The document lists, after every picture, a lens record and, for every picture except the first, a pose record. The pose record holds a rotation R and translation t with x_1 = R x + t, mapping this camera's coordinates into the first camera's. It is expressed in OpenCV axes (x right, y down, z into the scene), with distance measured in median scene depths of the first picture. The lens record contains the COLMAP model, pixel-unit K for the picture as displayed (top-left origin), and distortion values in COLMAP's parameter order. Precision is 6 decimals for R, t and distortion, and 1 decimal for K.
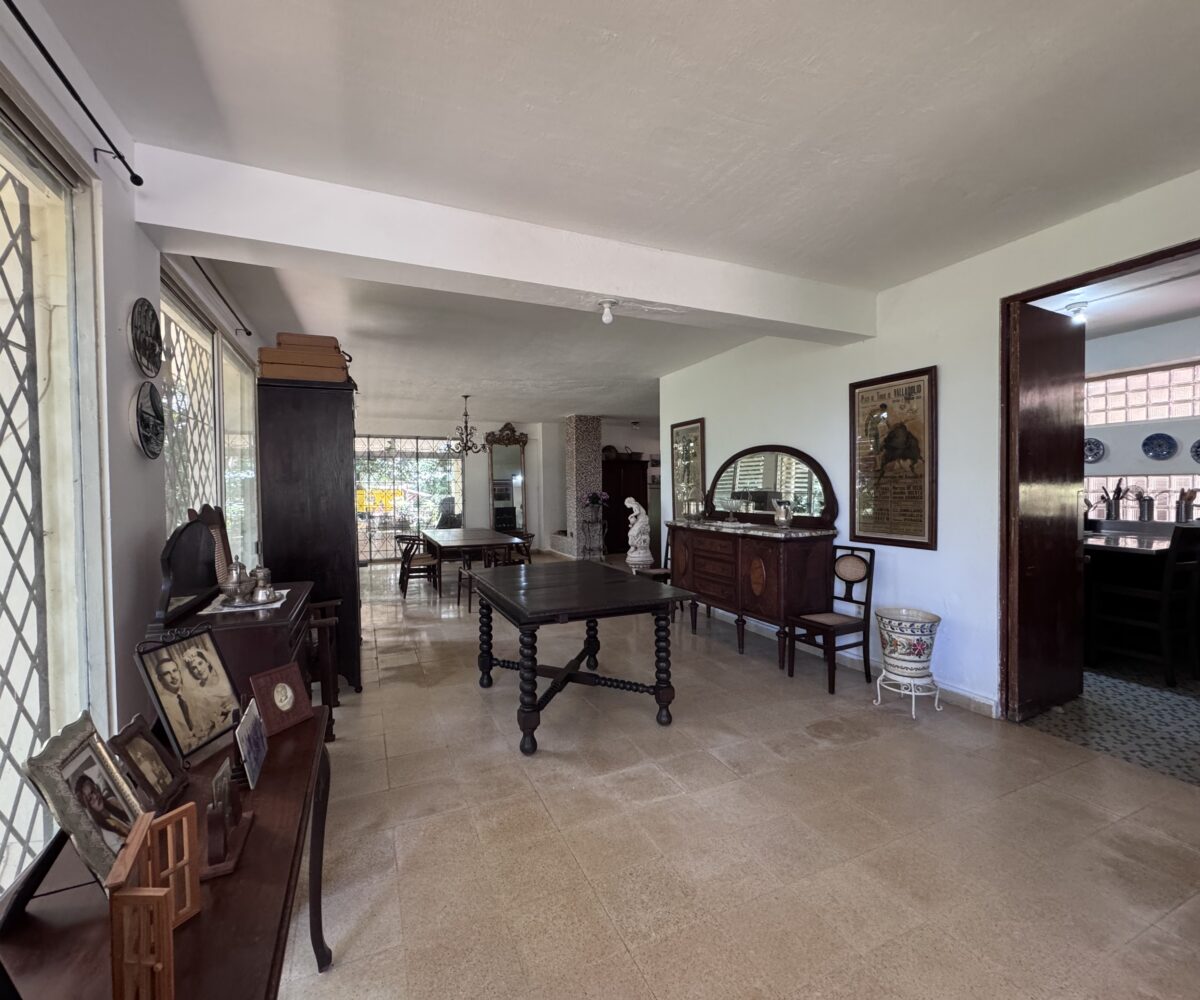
lens RADIAL K [[532.8, 0, 601.3], [0, 532.8, 499.9], [0, 0, 1]] dist [-0.001580, 0.000666]
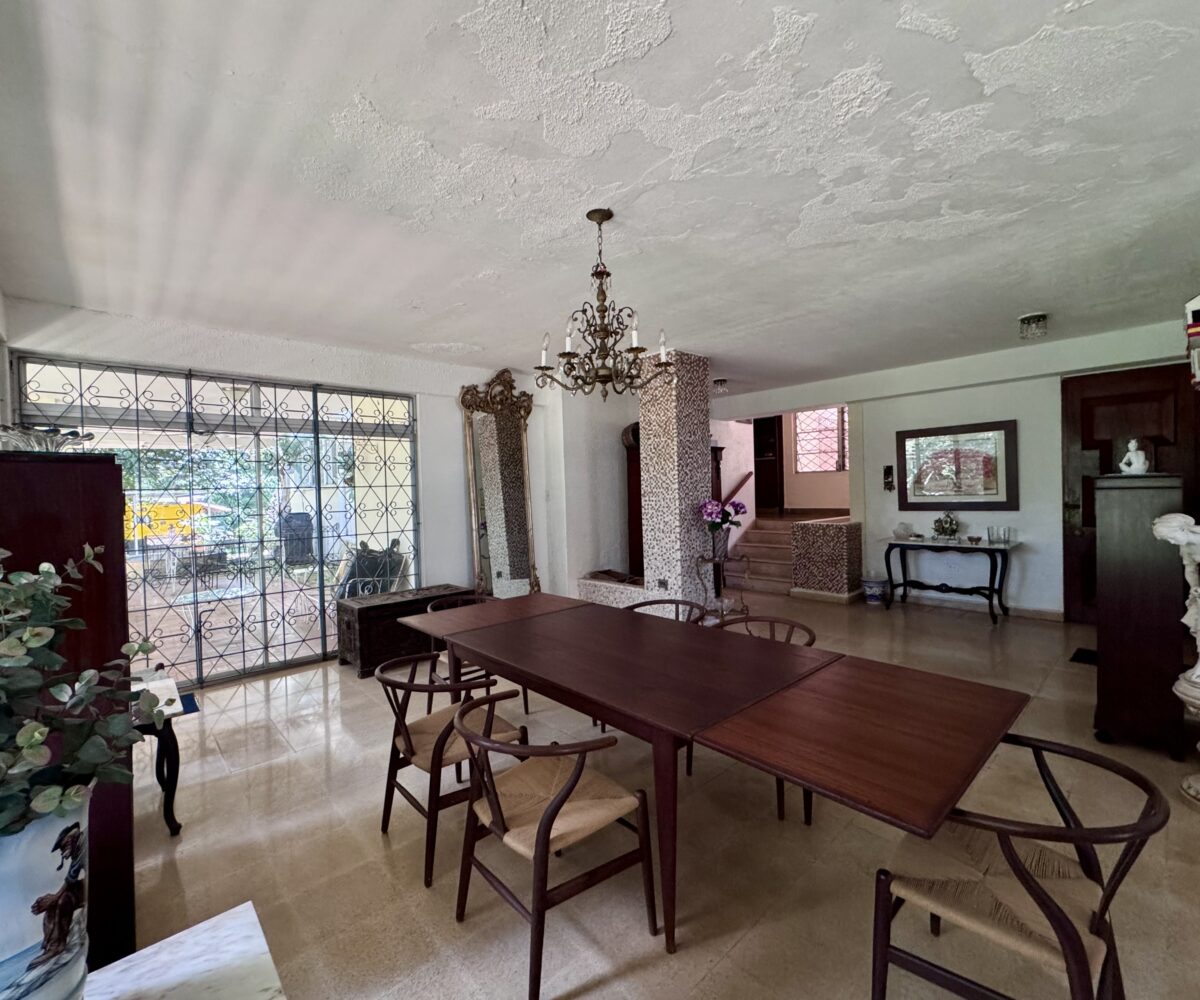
lens RADIAL K [[532.8, 0, 599.5], [0, 532.8, 499.7], [0, 0, 1]] dist [-0.001580, 0.000666]
pose [[0.949609, -0.022856, 0.312601, -0.252071], [0.026198, 0.999636, -0.006495, -0.013519], [-0.312339, 0.014357, 0.949862, 0.487522]]
